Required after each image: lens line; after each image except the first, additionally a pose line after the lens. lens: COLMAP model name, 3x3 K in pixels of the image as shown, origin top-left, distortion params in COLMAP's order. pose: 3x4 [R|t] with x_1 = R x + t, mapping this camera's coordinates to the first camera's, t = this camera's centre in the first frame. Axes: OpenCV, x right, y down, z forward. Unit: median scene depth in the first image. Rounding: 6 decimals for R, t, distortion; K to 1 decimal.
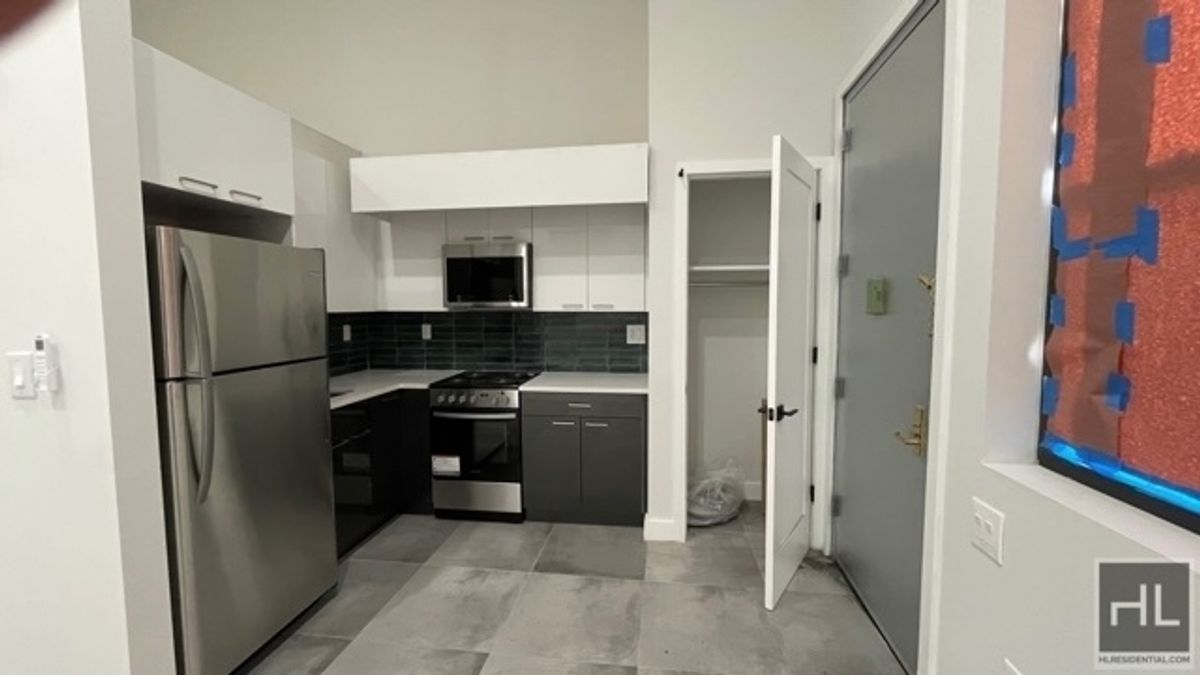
lens RADIAL K [[487.6, 0, 598.8], [0, 487.6, 338.6], [0, 0, 1]] dist [-0.001888, -0.000073]
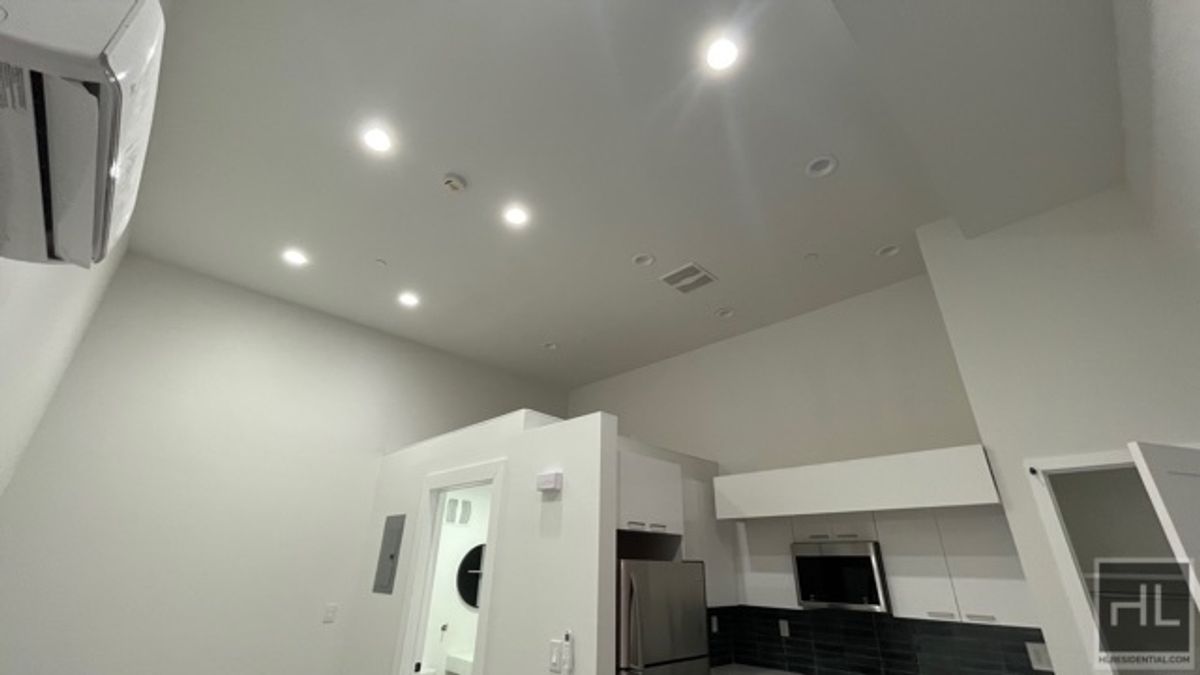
lens RADIAL K [[487.6, 0, 598.8], [0, 487.6, 338.6], [0, 0, 1]] dist [-0.001888, -0.000073]
pose [[0.792694, -0.239124, -0.560764, 0.081962], [-0.067119, 0.880032, -0.470148, -0.053429], [0.605914, 0.410321, 0.681546, -0.259215]]
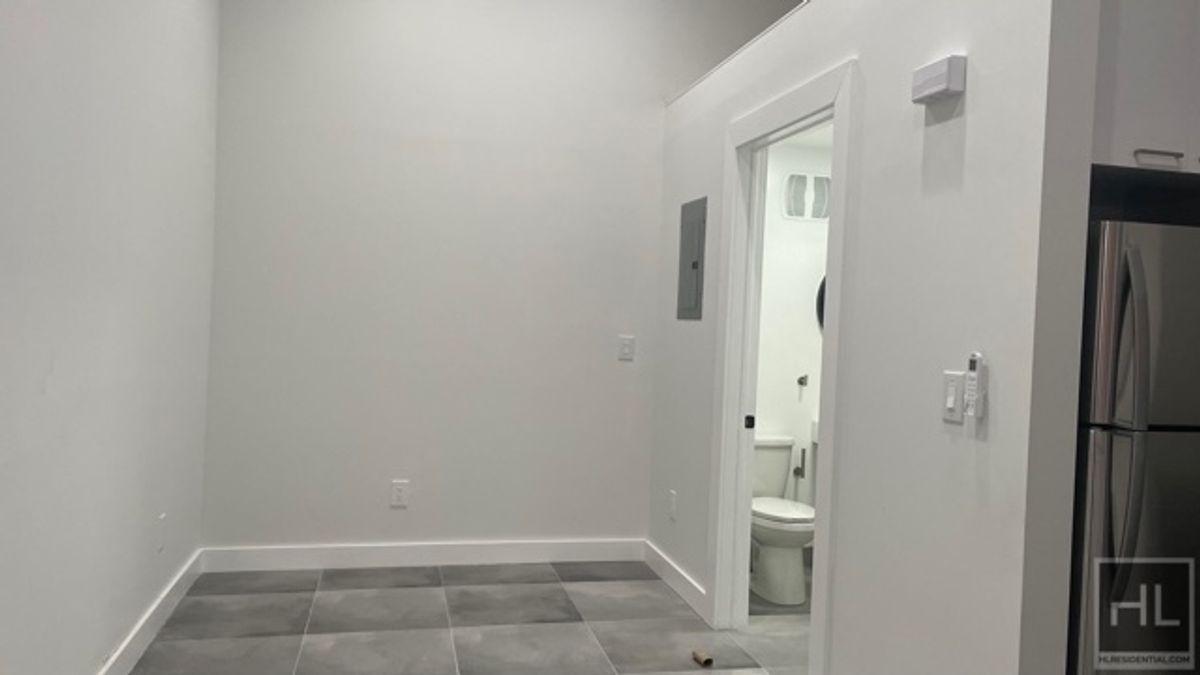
lens RADIAL K [[903.3, 0, 605.4], [0, 903.3, 329.9], [0, 0, 1]] dist [0.105081, -0.128222]
pose [[0.361254, 0.033486, -0.931866, 0.079293], [-0.109569, 0.993956, -0.006759, 0.015900], [0.926008, 0.104545, 0.362740, -0.111427]]
